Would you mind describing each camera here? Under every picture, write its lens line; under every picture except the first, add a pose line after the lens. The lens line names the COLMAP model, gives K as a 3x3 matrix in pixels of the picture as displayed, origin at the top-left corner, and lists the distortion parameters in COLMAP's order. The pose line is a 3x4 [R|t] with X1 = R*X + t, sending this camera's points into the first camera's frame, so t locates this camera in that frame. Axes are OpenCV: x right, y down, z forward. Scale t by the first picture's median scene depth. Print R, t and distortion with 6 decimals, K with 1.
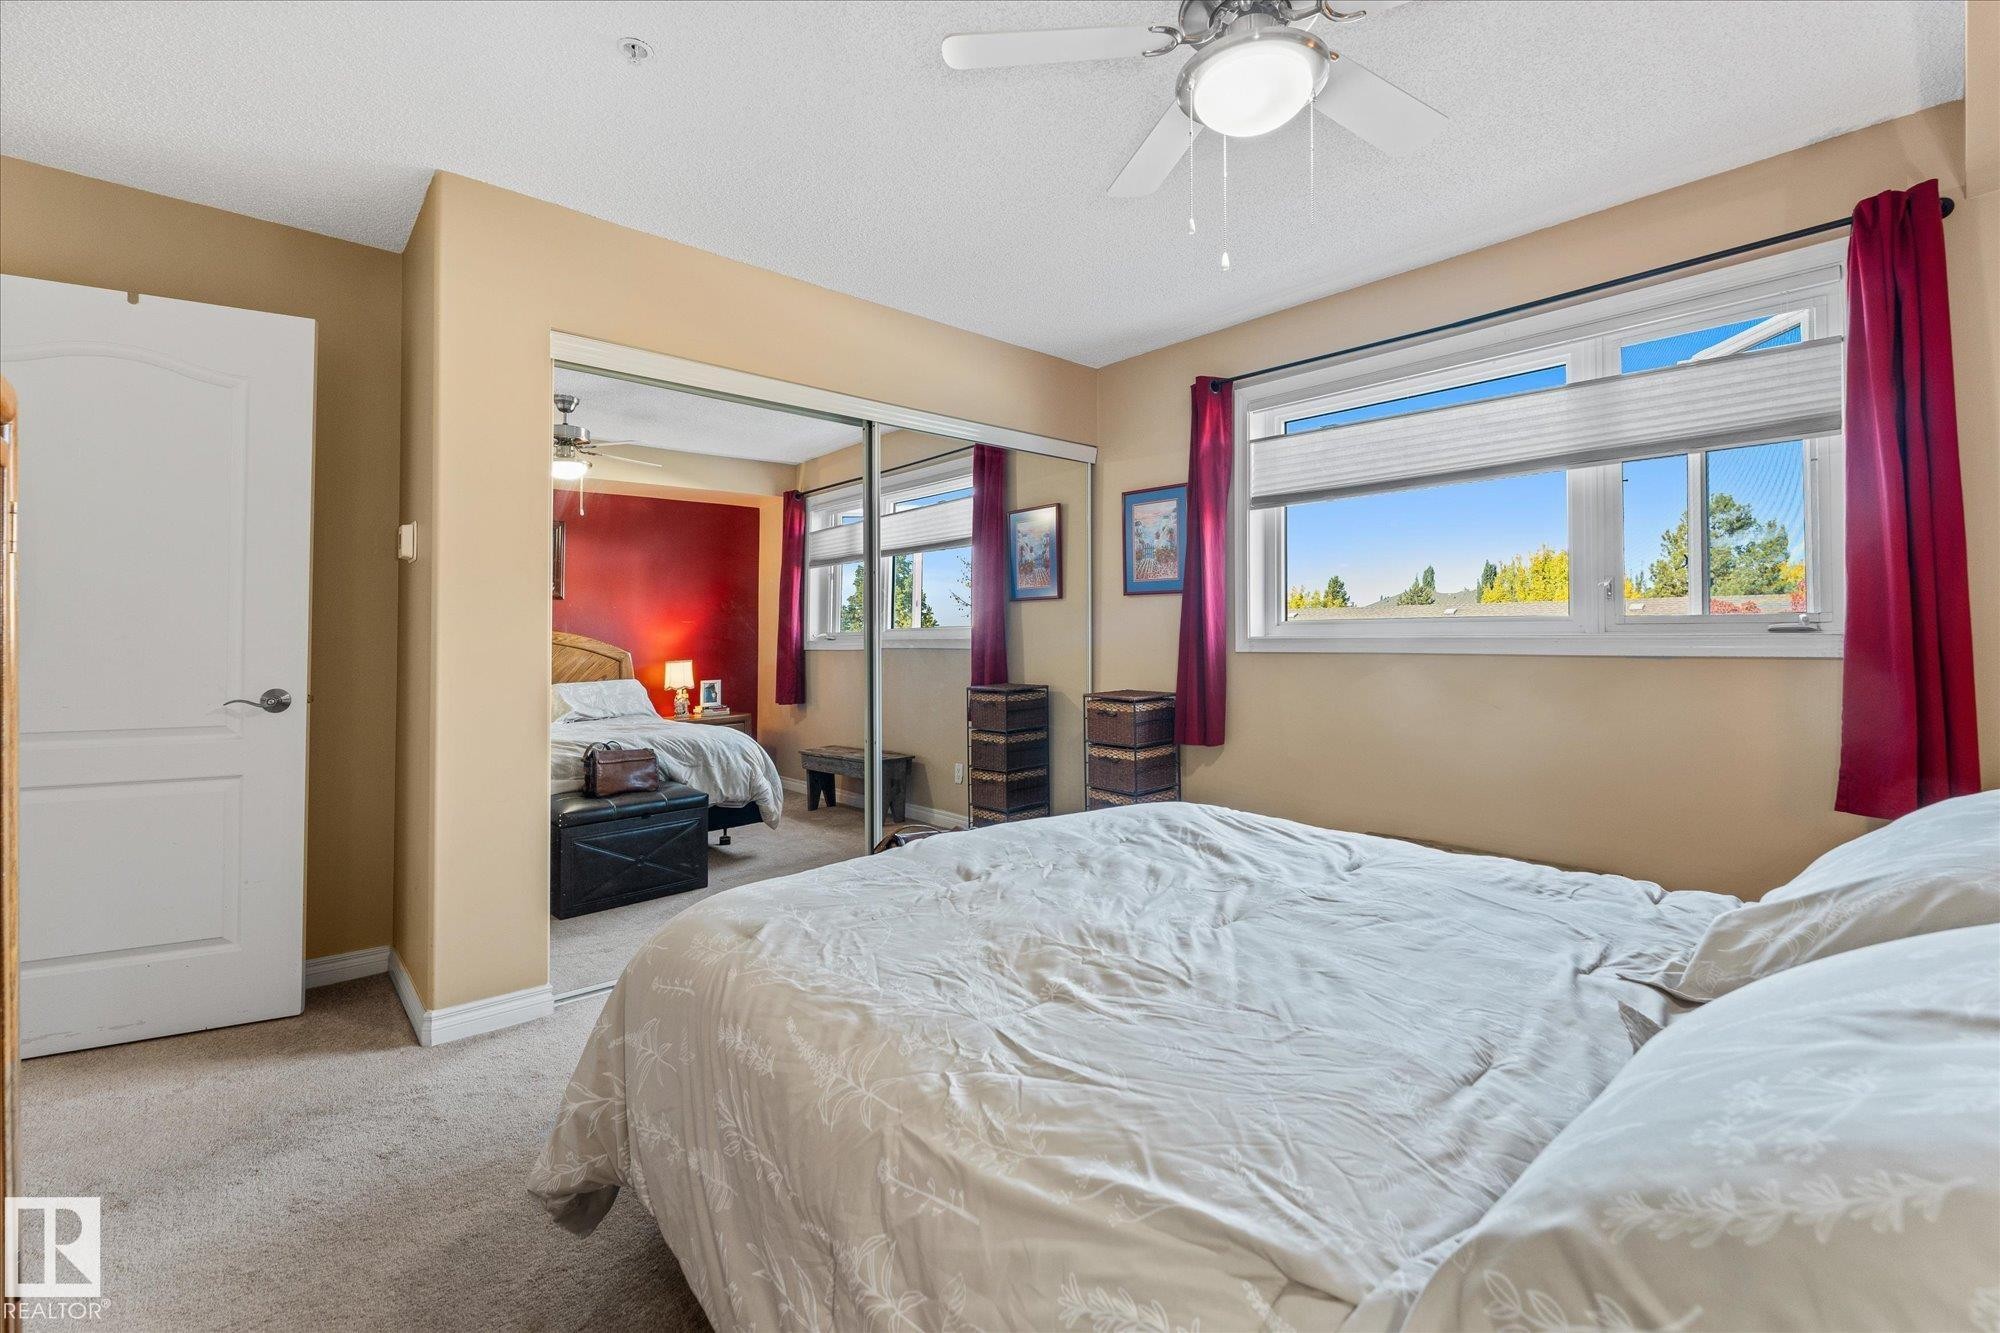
lens RADIAL K [[815.9, 0, 1002.0], [0, 815.9, 629.1], [0, 0, 1]] dist [-0.000194, -0.000126]
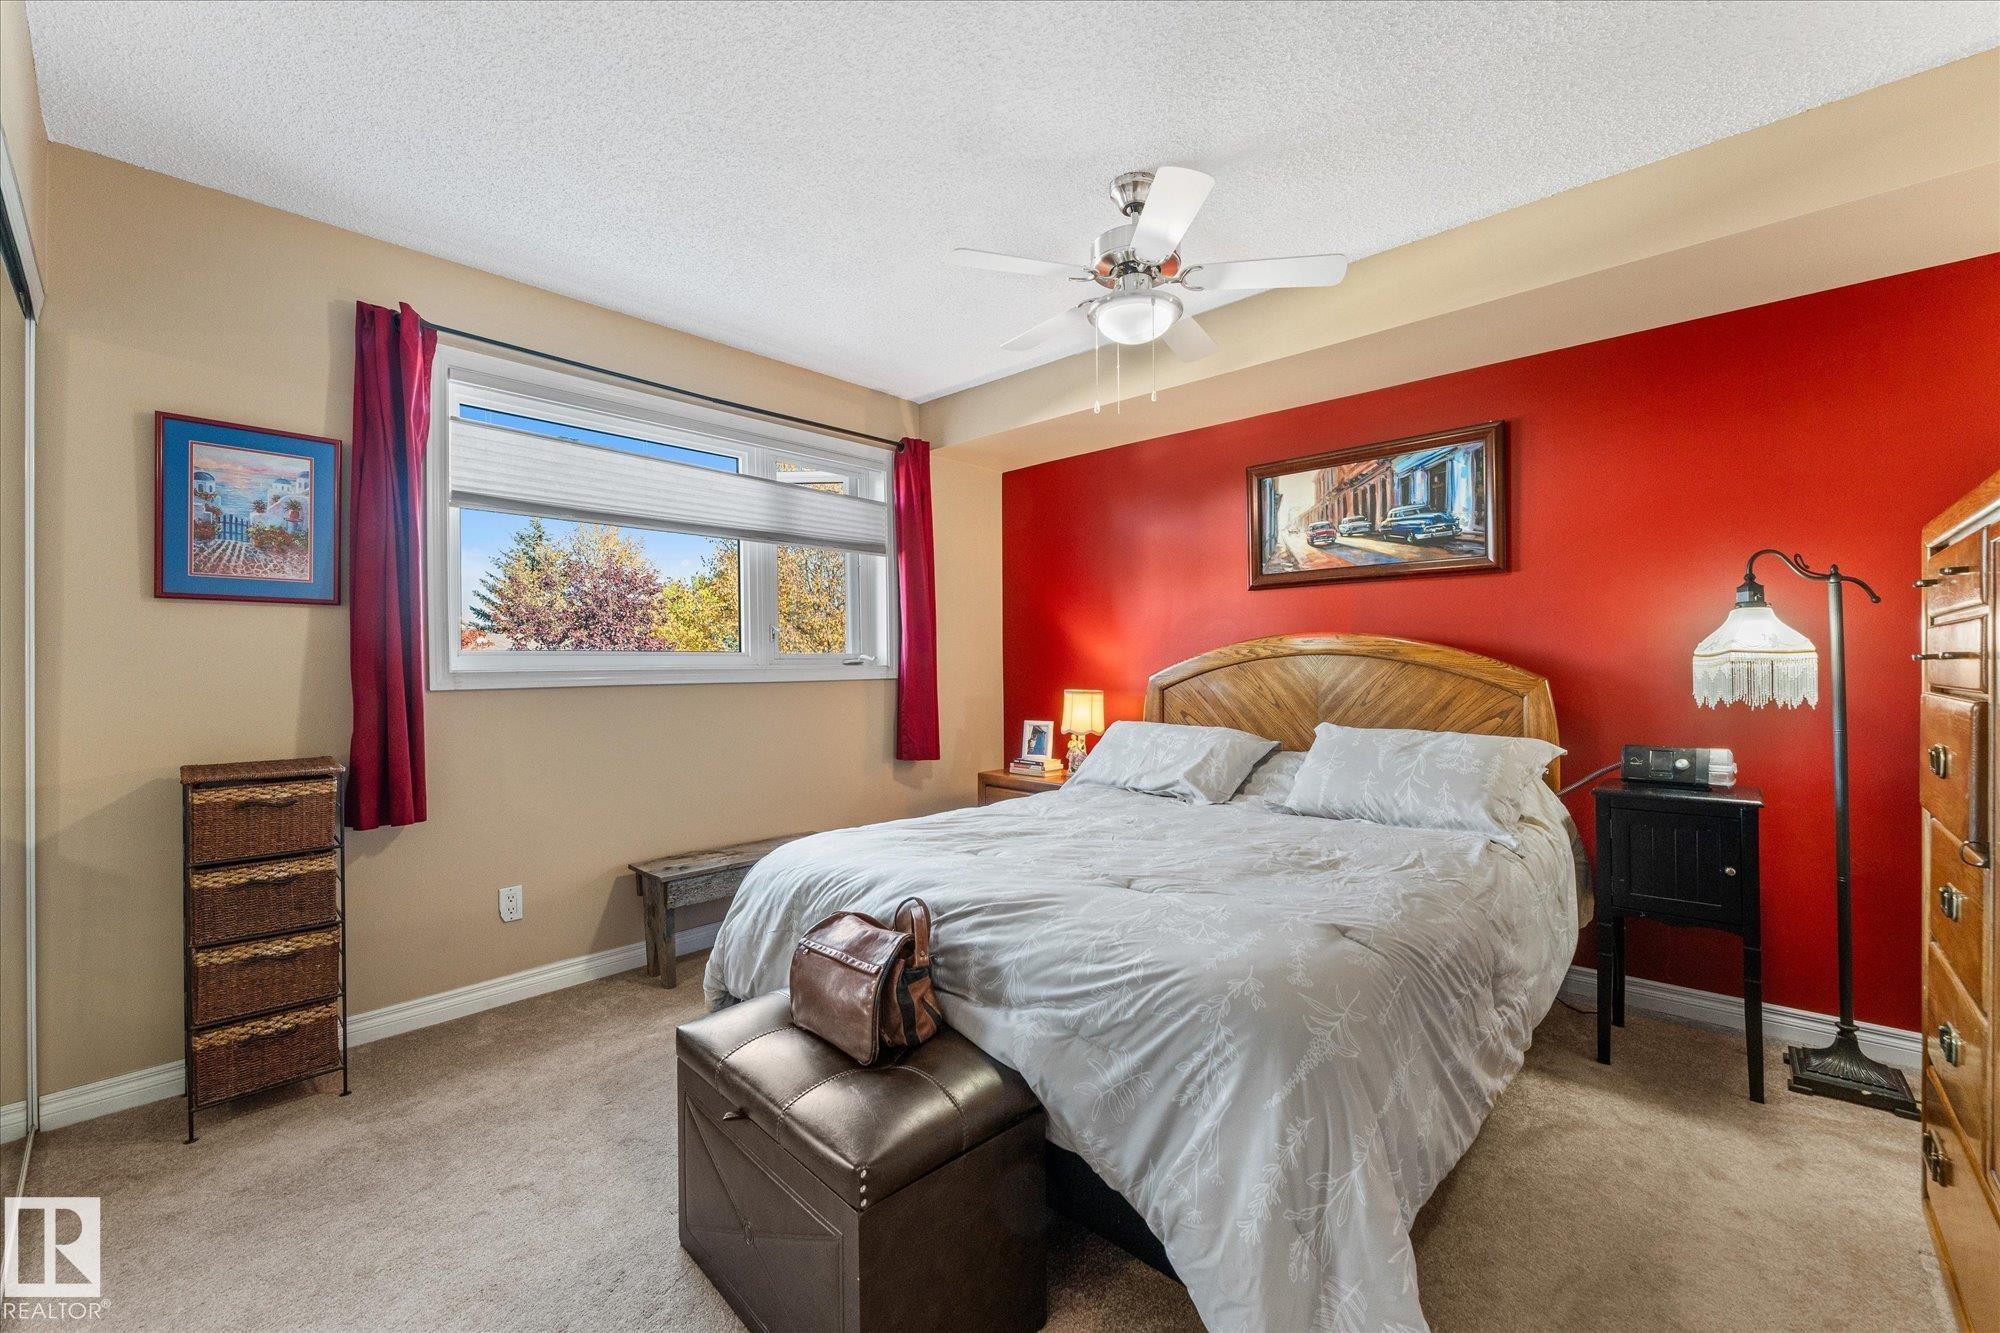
lens RADIAL K [[795.8, 0, 994.6], [0, 795.8, 652.4], [0, 0, 1]] dist [-0.001300, 0.000368]
pose [[-0.053503, 0.014383, 0.998464, -0.472886], [-0.004193, 0.999884, -0.014628, 0.001454], [-0.998559, -0.004969, -0.053436, 0.524125]]
